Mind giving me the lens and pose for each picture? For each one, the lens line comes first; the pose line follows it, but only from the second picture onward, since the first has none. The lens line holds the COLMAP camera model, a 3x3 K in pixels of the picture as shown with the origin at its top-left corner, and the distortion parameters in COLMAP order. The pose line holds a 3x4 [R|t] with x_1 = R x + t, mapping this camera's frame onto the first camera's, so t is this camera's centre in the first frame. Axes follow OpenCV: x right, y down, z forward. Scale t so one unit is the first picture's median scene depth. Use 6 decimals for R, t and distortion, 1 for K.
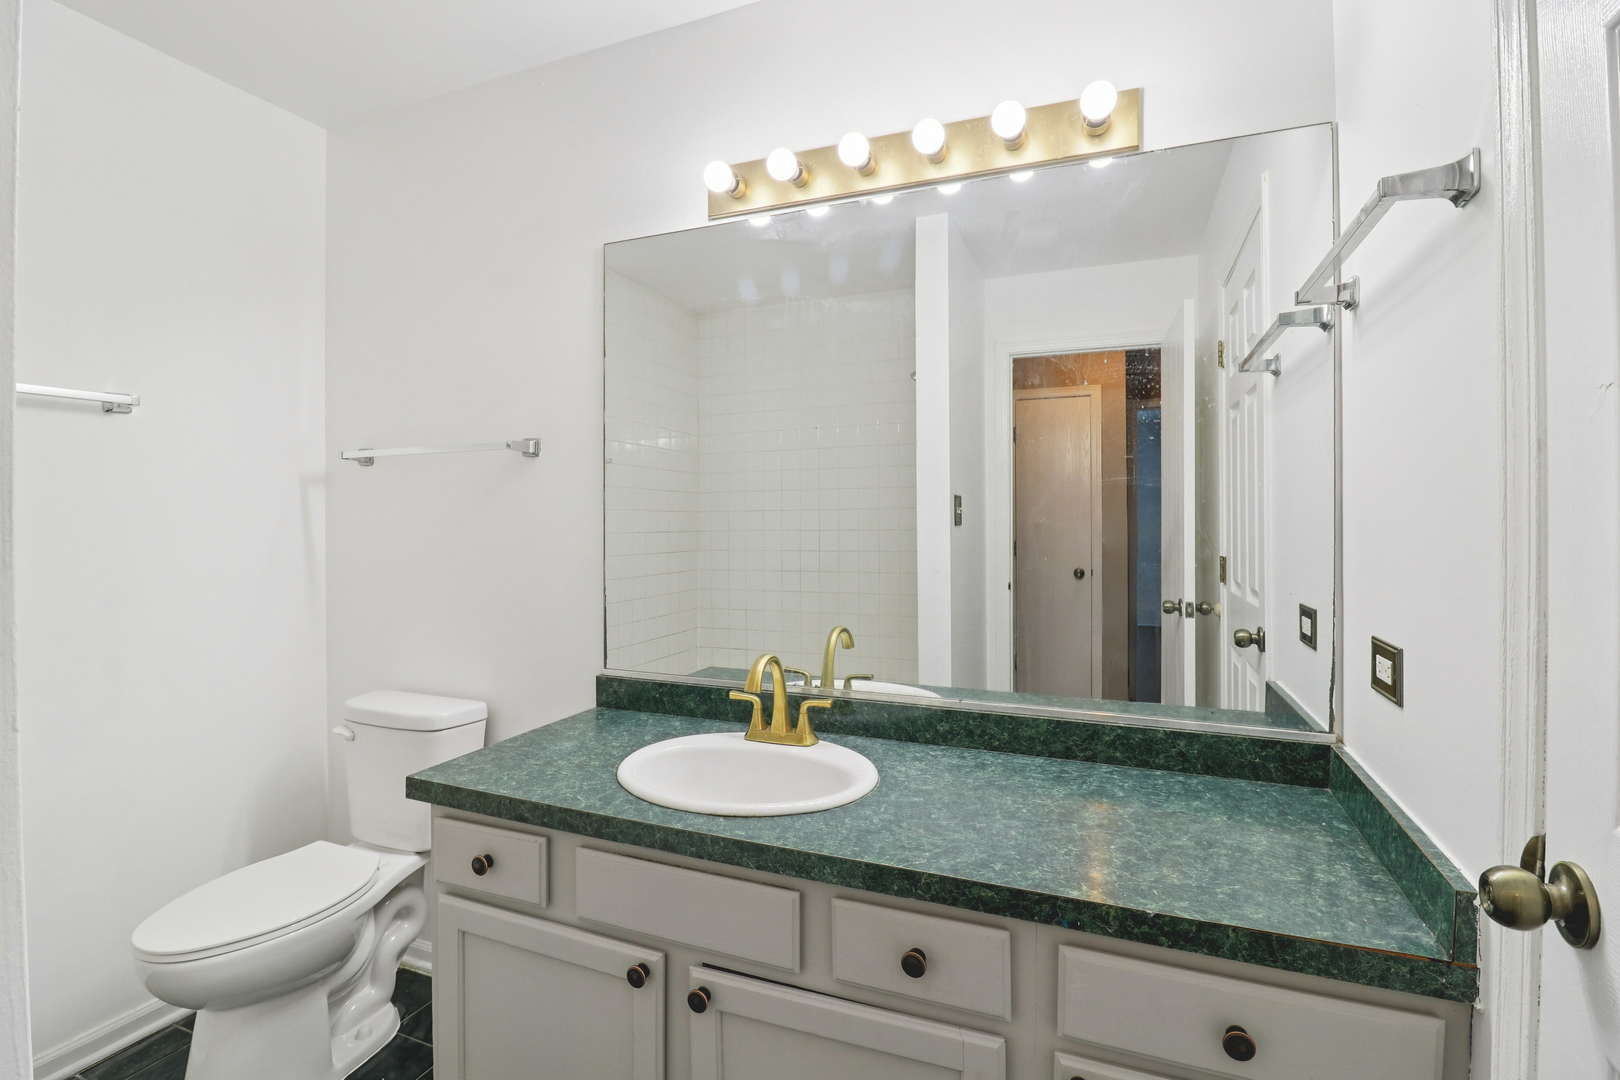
lens RADIAL K [[757.4, 0, 814.8], [0, 757.4, 512.6], [0, 0, 1]] dist [-0.001930, -0.010287]
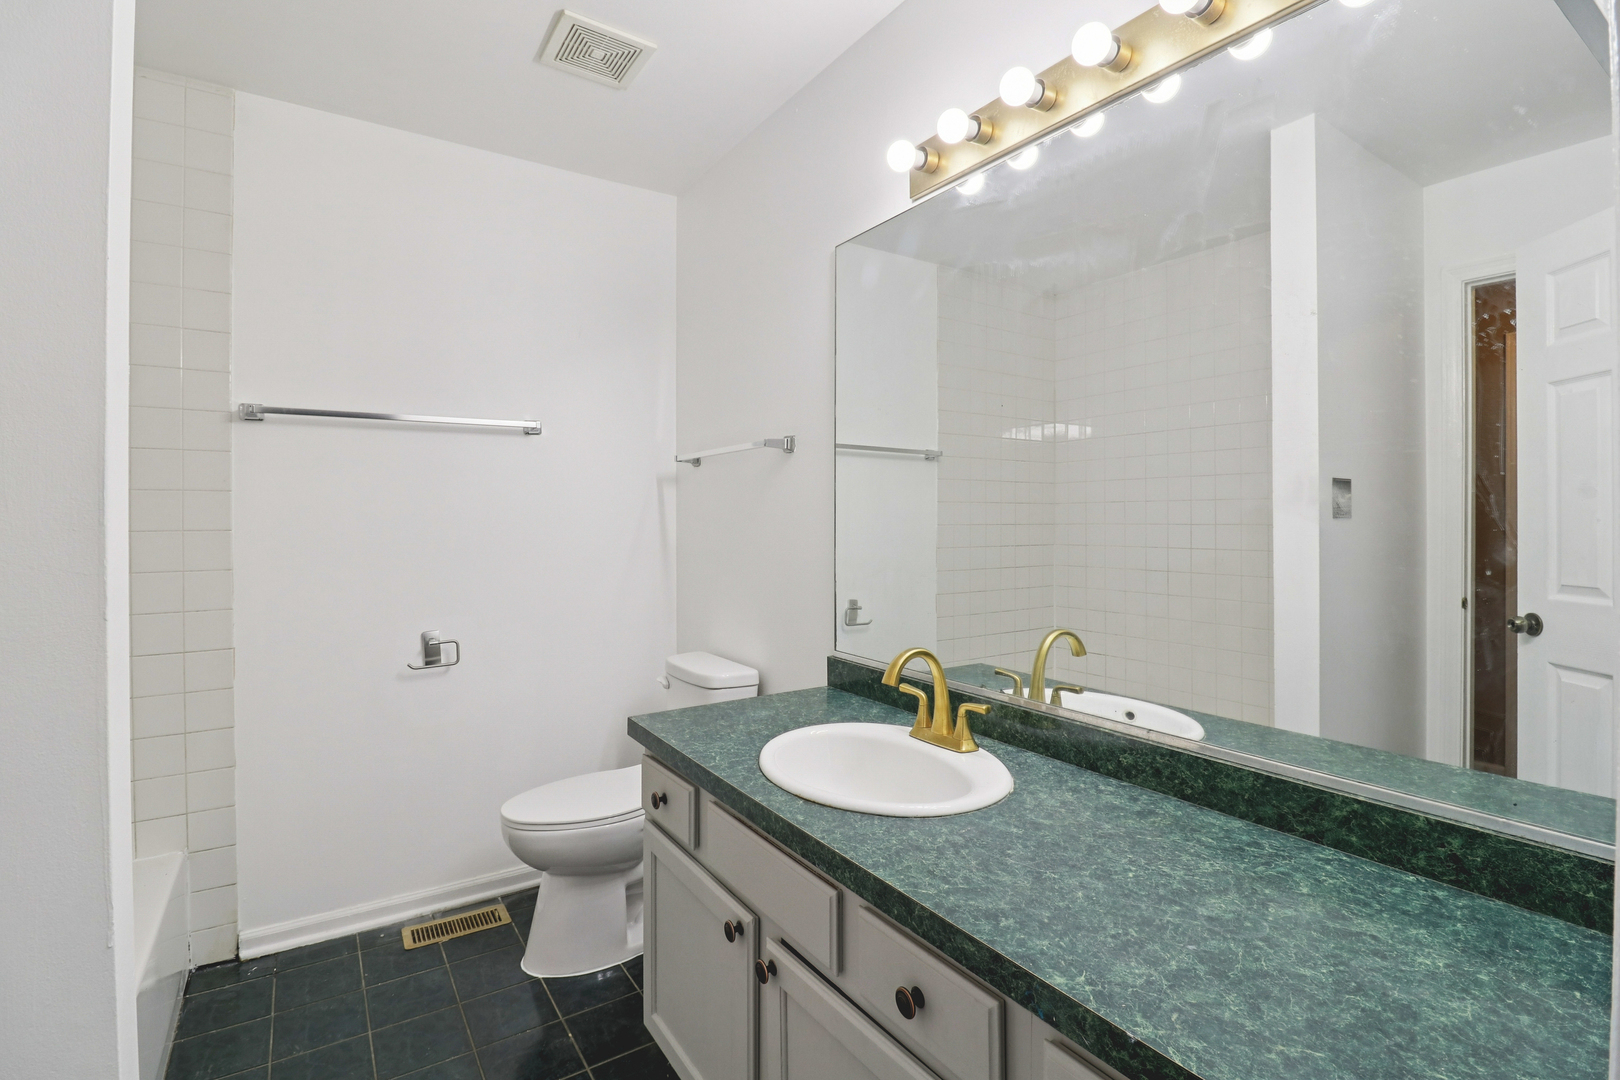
lens RADIAL K [[757.4, 0, 798.9], [0, 757.4, 505.7], [0, 0, 1]] dist [-0.001930, -0.010287]
pose [[0.827042, -0.006237, -0.562105, 0.378908], [0.004943, 0.999980, -0.003822, 0.012293], [0.562118, 0.000382, 0.827057, 0.140739]]
